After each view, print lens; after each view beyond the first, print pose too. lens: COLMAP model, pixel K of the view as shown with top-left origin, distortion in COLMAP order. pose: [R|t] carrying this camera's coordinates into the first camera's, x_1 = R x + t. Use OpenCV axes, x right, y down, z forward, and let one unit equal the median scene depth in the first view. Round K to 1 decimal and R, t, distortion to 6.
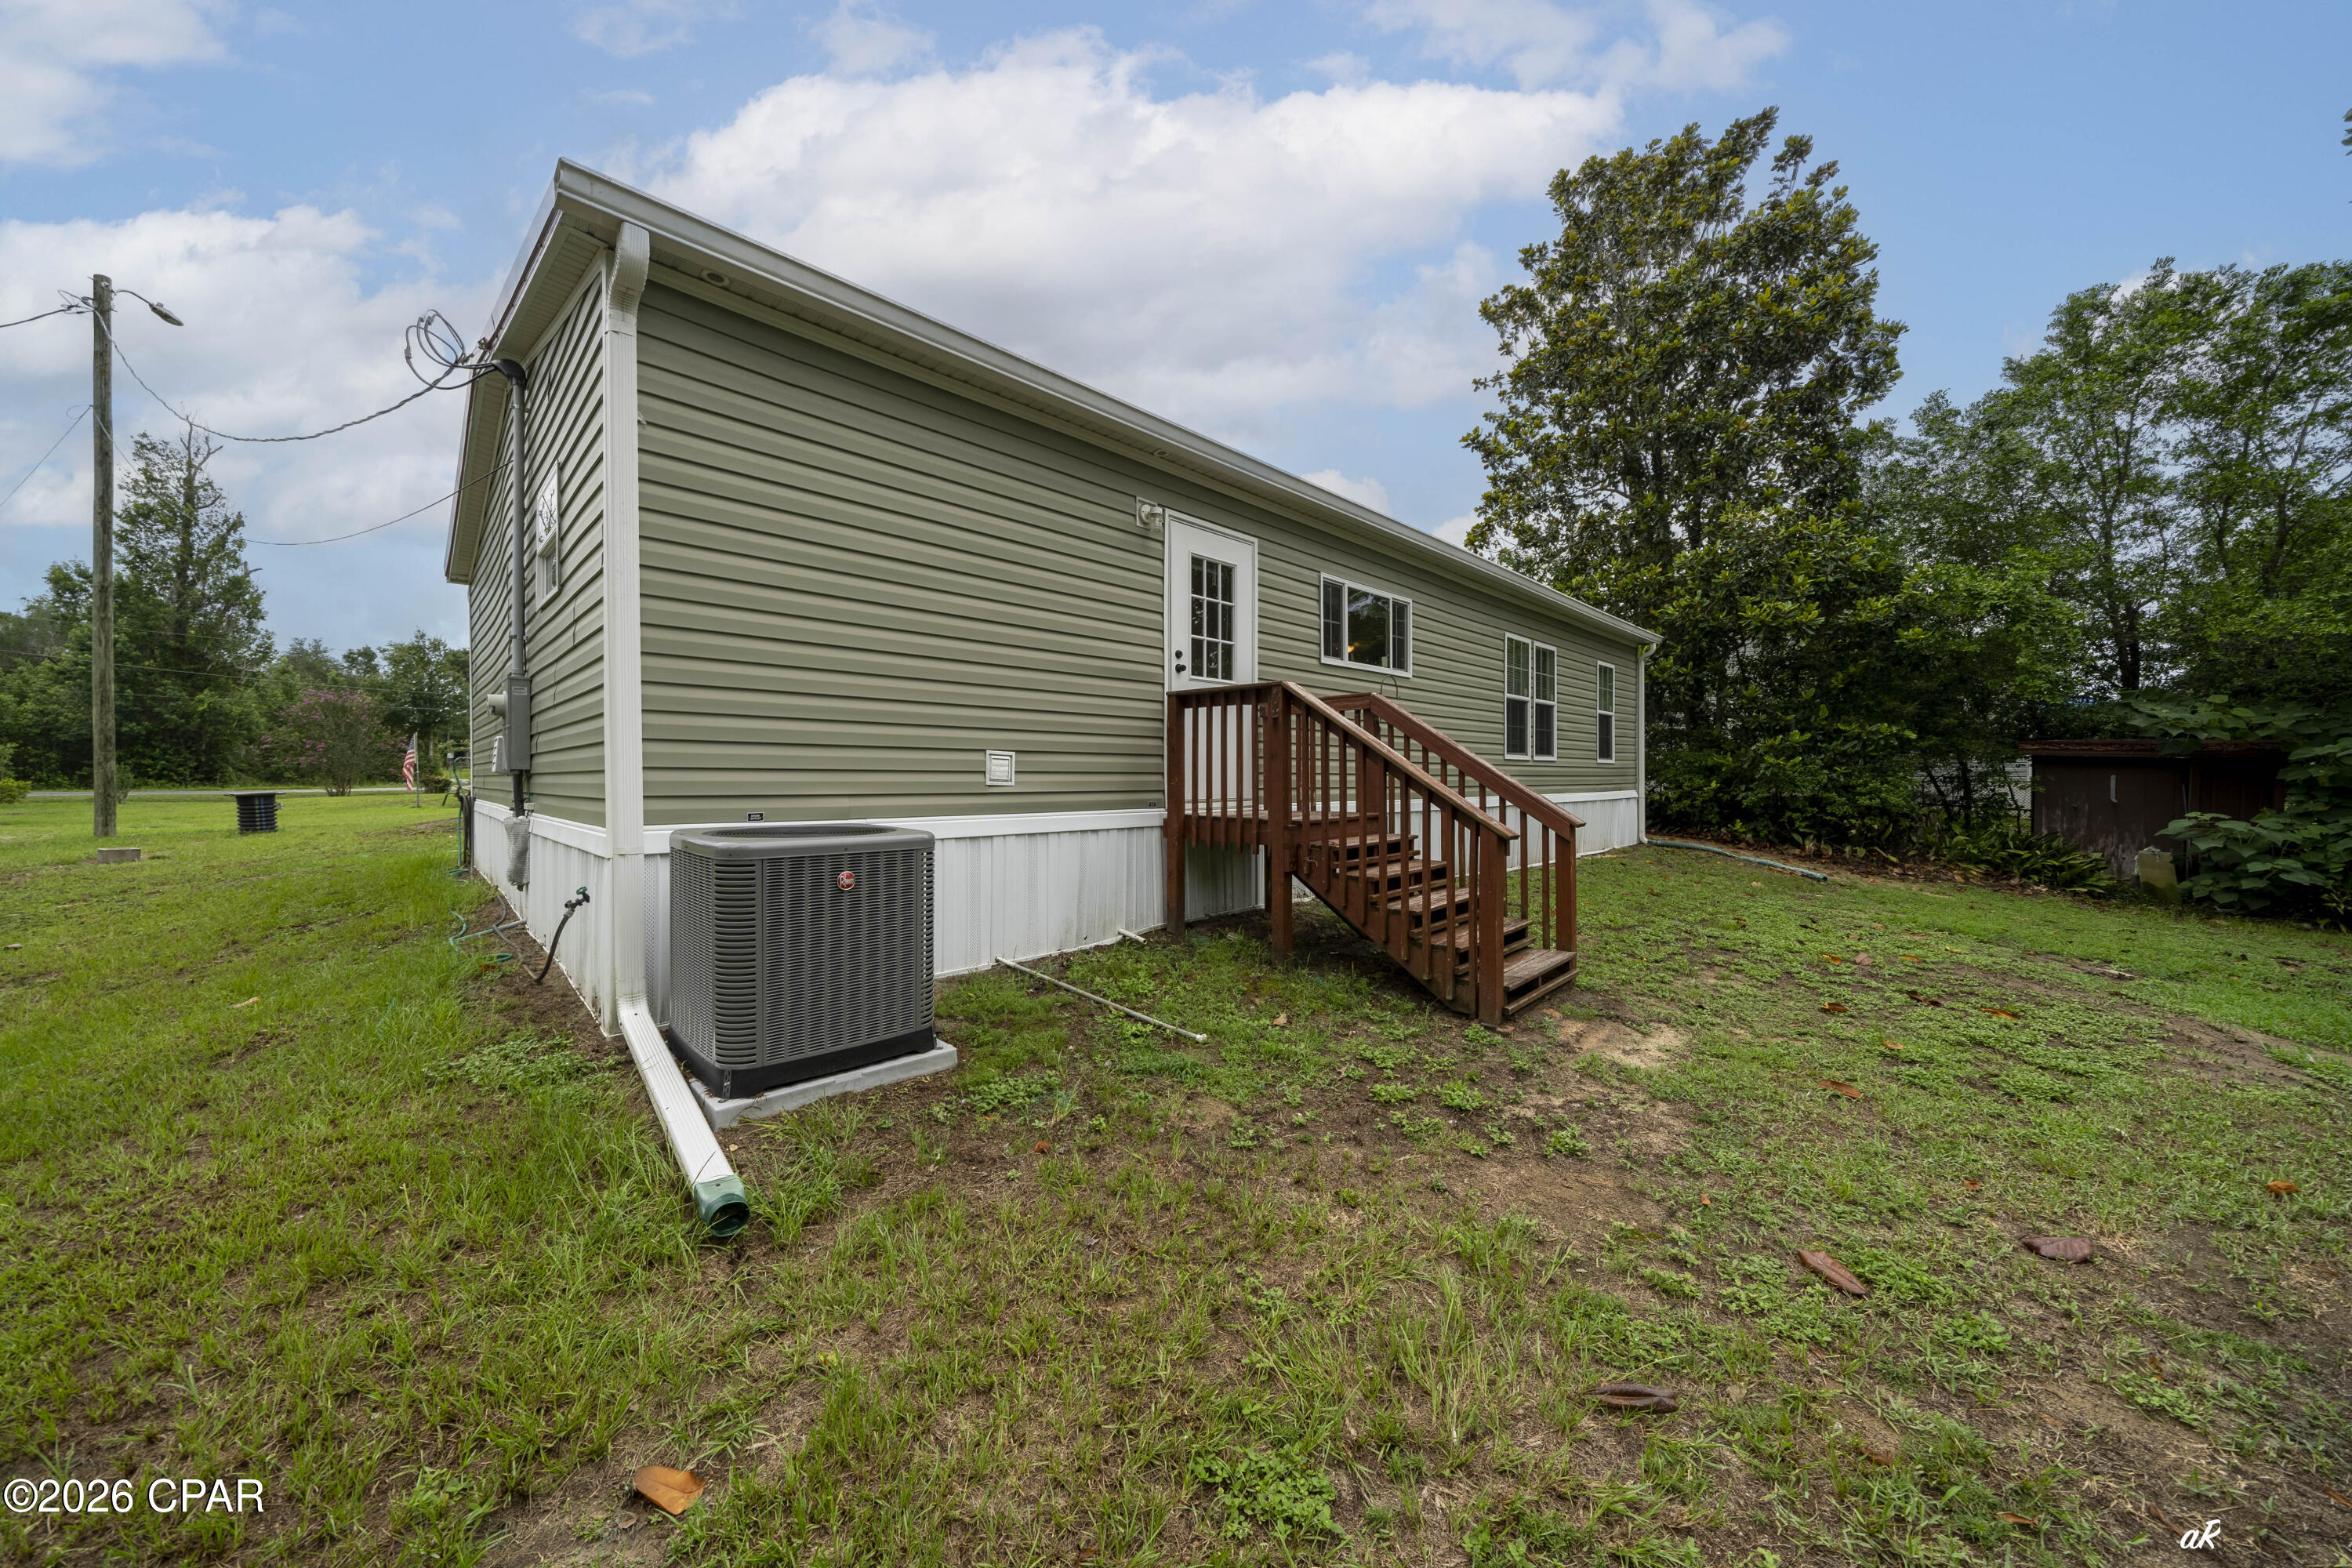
lens RADIAL K [[810.7, 0, 1176.0], [0, 810.7, 784.0], [0, 0, 1]] dist [-0.010071, 0.000106]
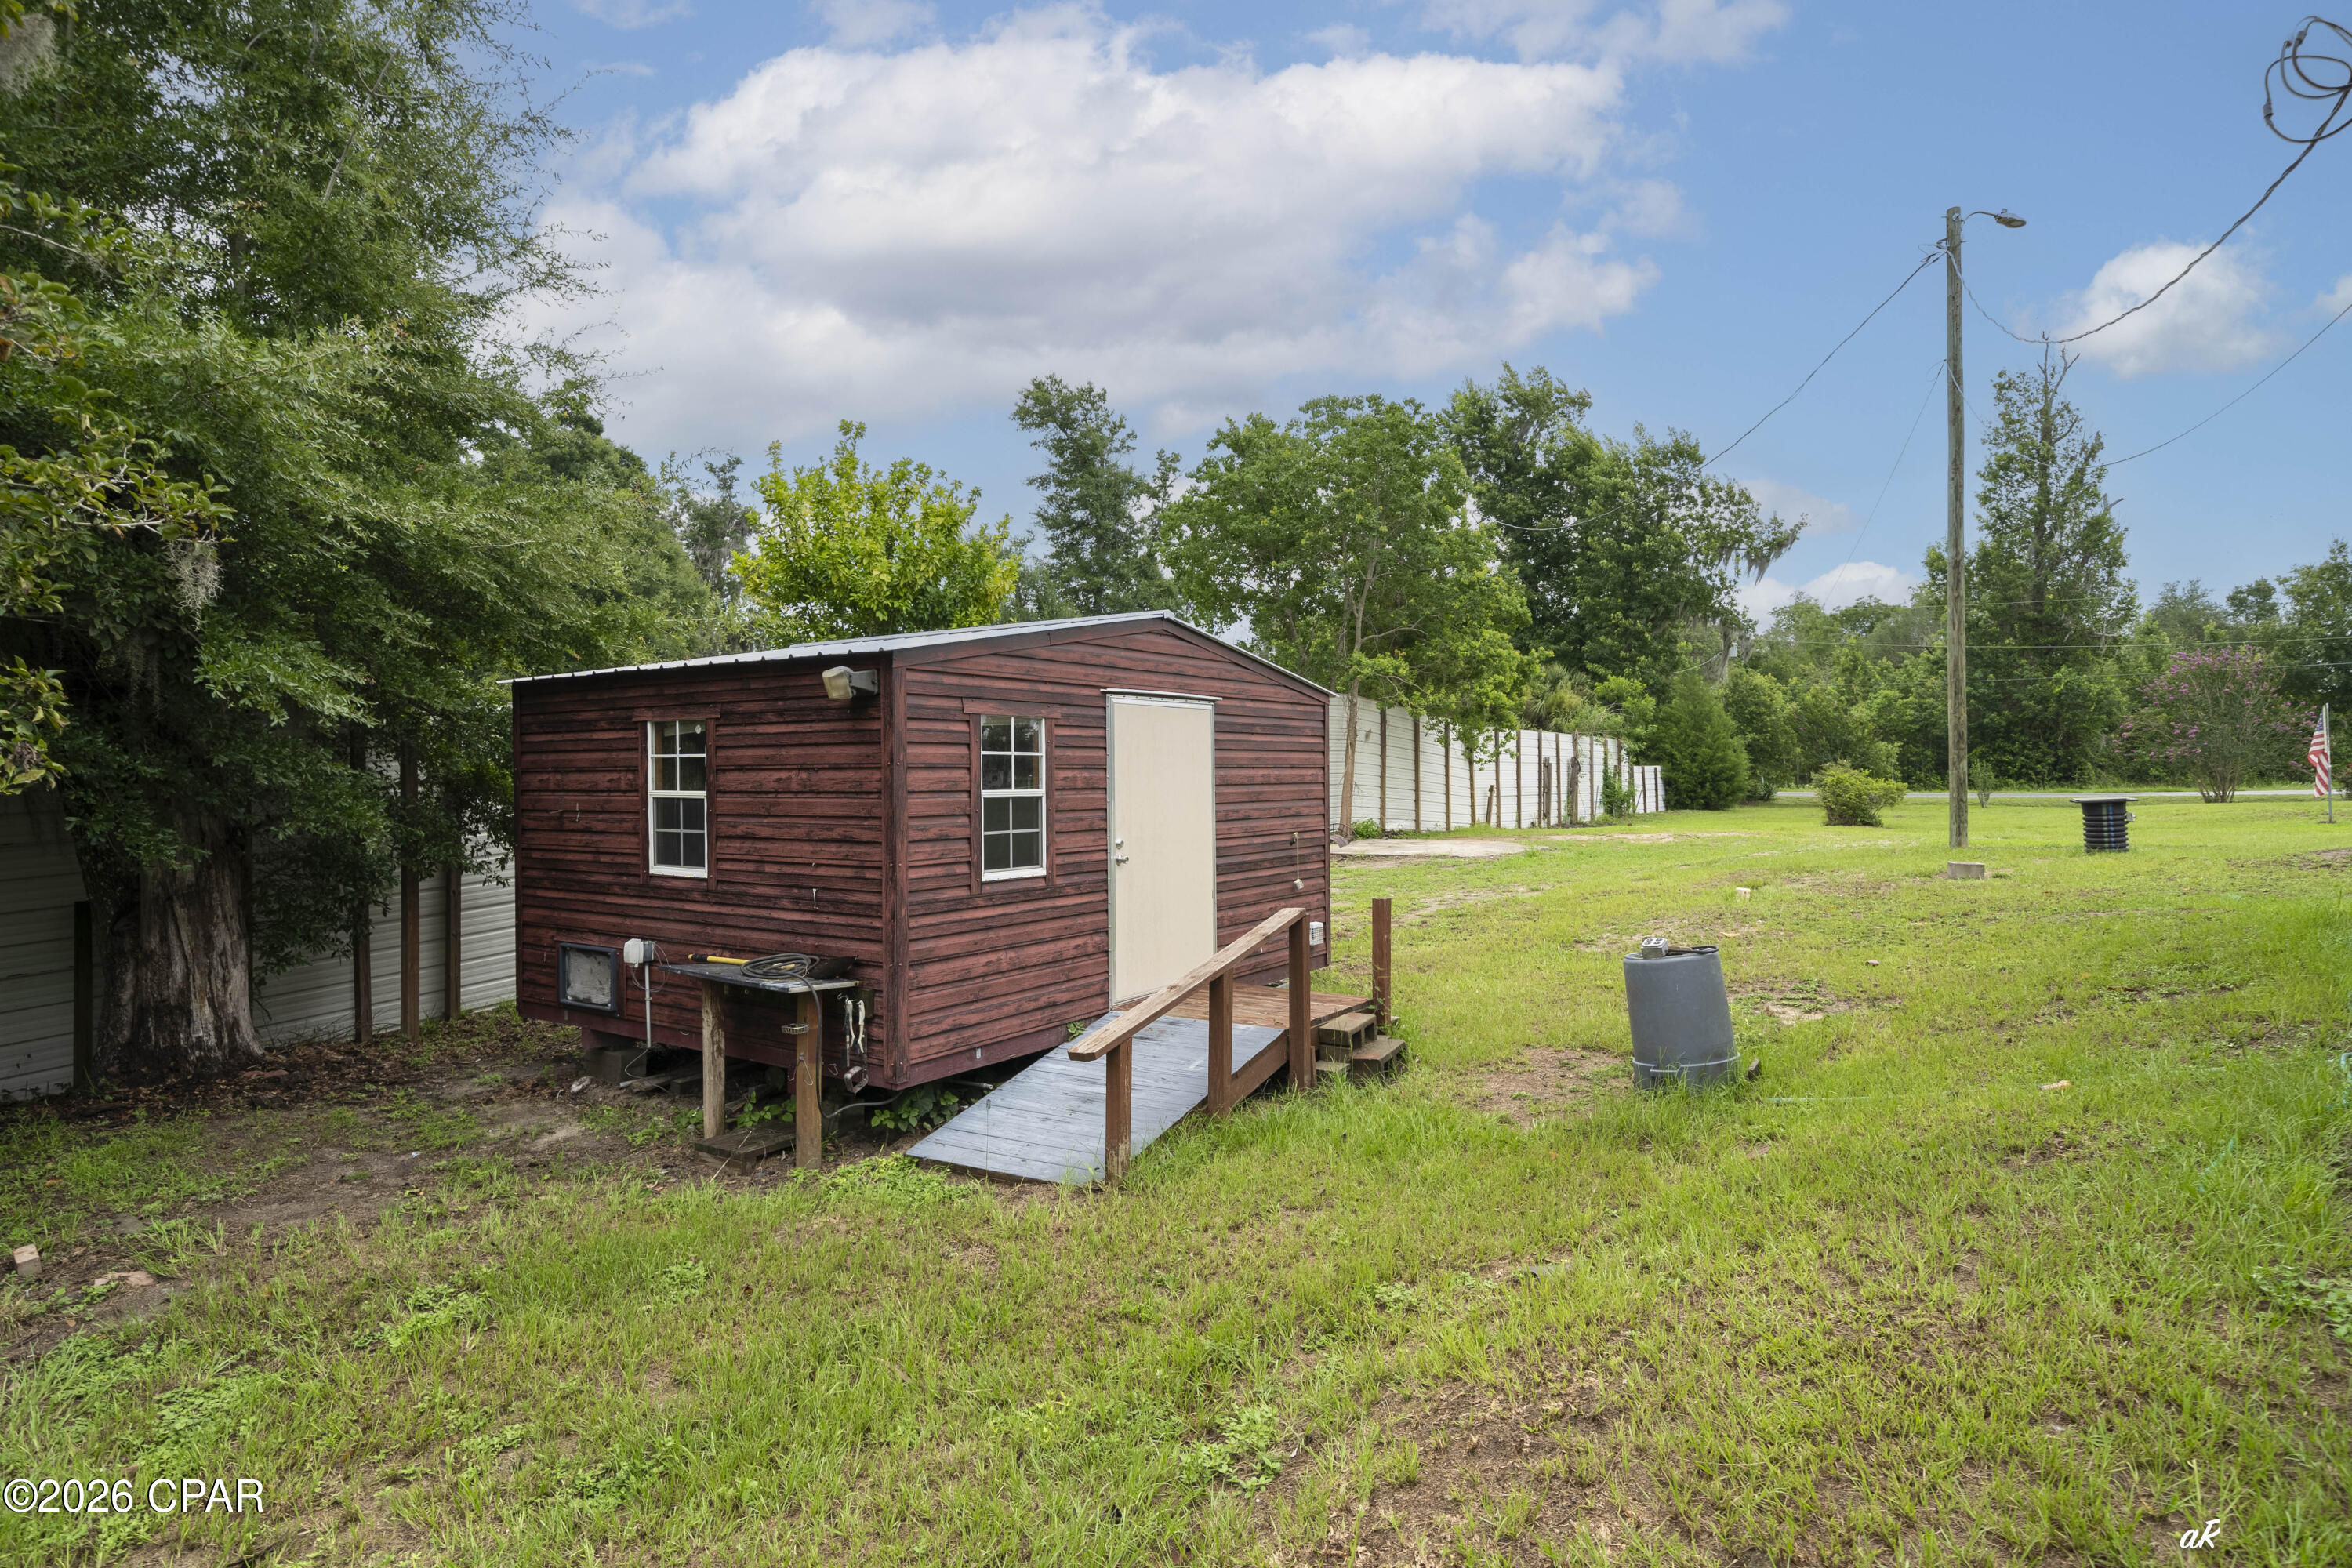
lens RADIAL K [[1253.7, 0, 1164.2], [0, 1253.7, 773.3], [0, 0, 1]] dist [-0.000498, 0.001193]
pose [[0.050488, -0.006460, -0.998704, -0.009607], [0.002683, 0.999976, -0.006333, -0.005681], [0.998721, -0.002360, 0.050505, 0.039888]]
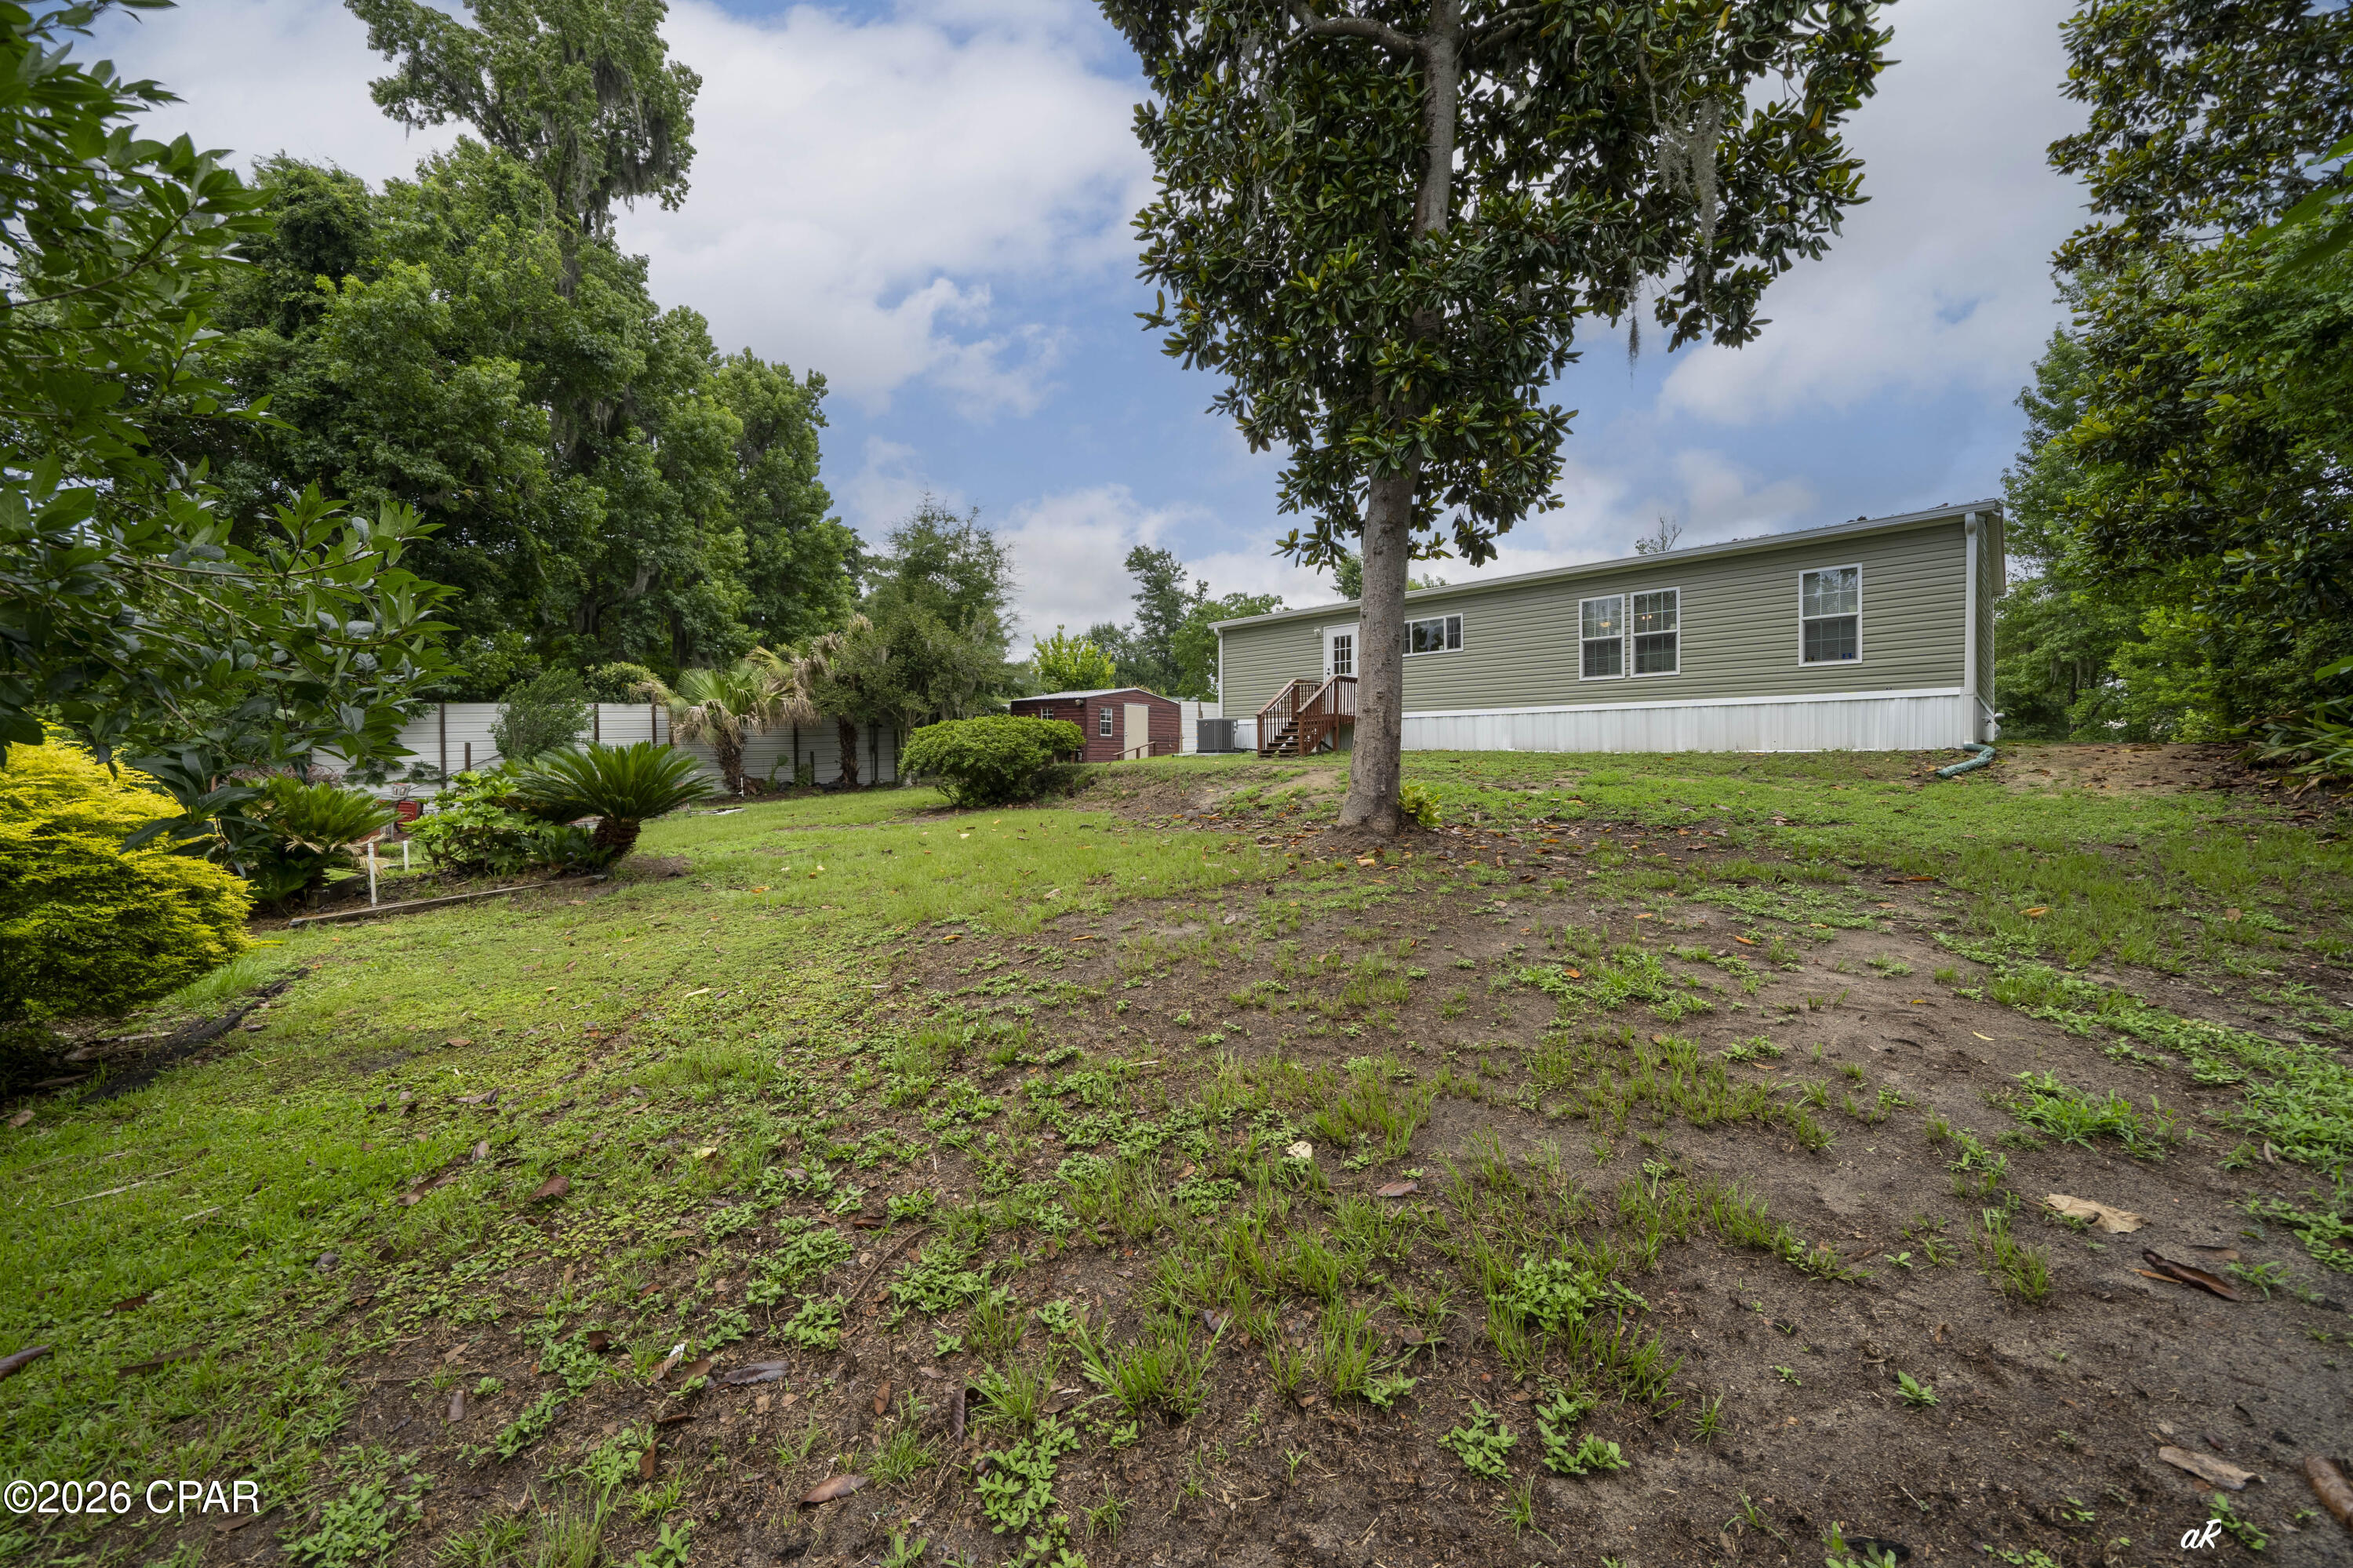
lens RADIAL K [[811.1, 0, 1176.5], [0, 811.1, 784.0], [0, 0, 1]] dist [-0.010071, 0.000106]
pose [[-0.013259, 0.029840, -0.999467, 2.327945], [-0.009144, 0.999509, 0.029963, 0.149188], [0.999870, 0.009536, -0.012979, 0.301521]]
